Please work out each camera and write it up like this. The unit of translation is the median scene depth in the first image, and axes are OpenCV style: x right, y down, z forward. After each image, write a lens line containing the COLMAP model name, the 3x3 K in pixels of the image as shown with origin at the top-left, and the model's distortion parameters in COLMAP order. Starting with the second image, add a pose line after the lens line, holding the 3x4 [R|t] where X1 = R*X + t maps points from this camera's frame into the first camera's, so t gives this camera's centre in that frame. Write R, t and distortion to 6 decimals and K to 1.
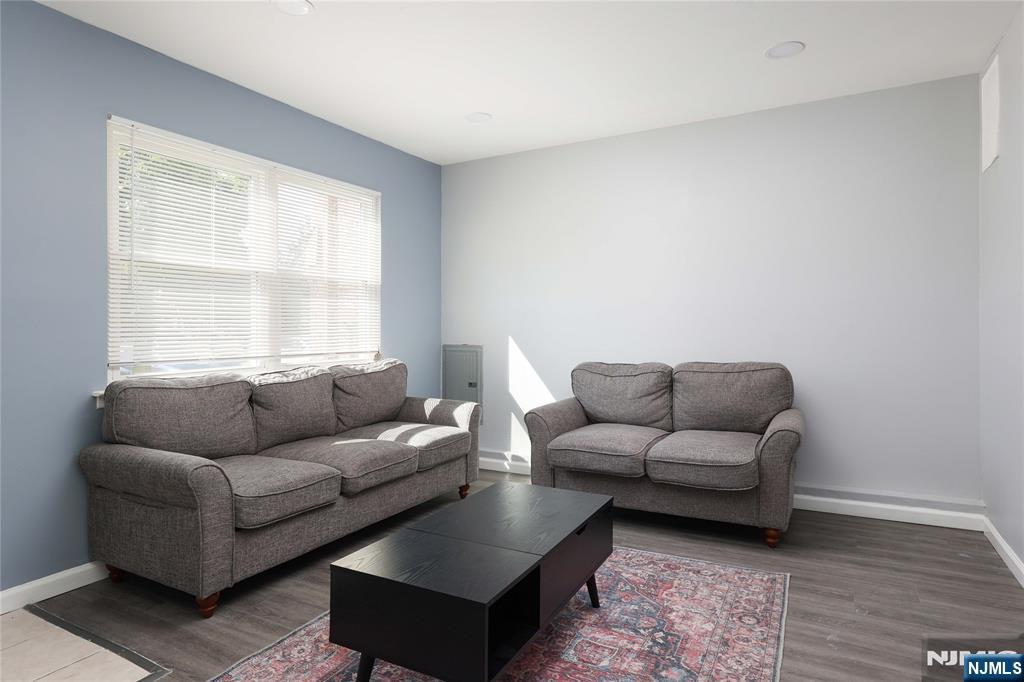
lens RADIAL K [[569.7, 0, 548.8], [0, 569.7, 306.4], [0, 0, 1]] dist [0.001137, -0.000821]
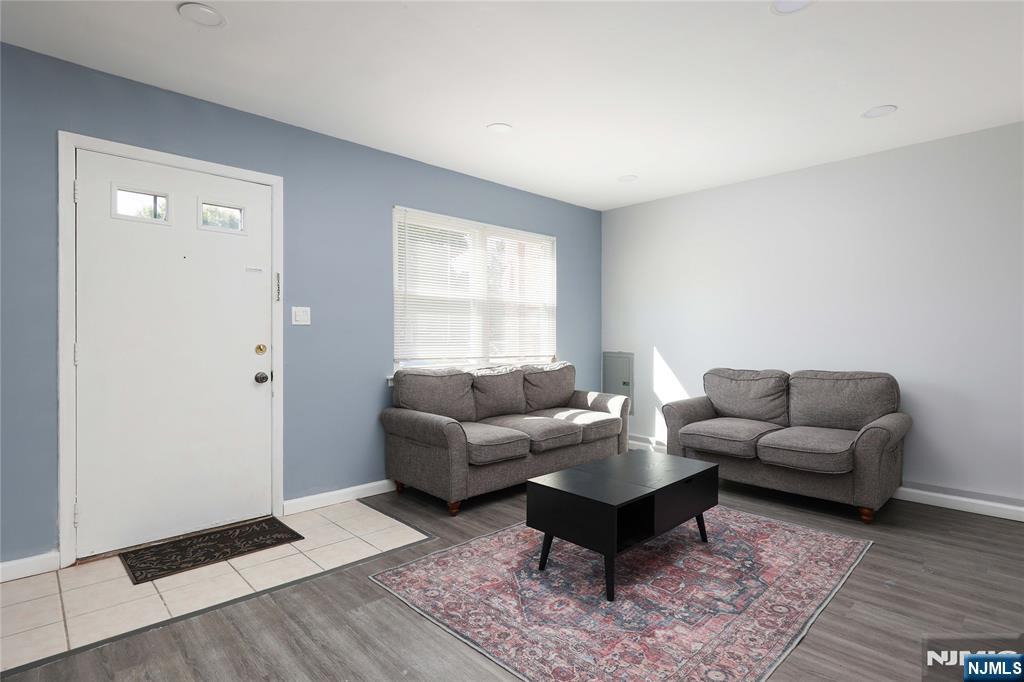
lens RADIAL K [[531.5, 0, 512.0], [0, 531.5, 341.0], [0, 0, 1]] dist [-0.001472, 0.000230]
pose [[0.932162, 0.011941, -0.361844, 0.090505], [0.005019, 0.998934, 0.045895, -0.020384], [0.362006, -0.044598, 0.931108, -0.299304]]
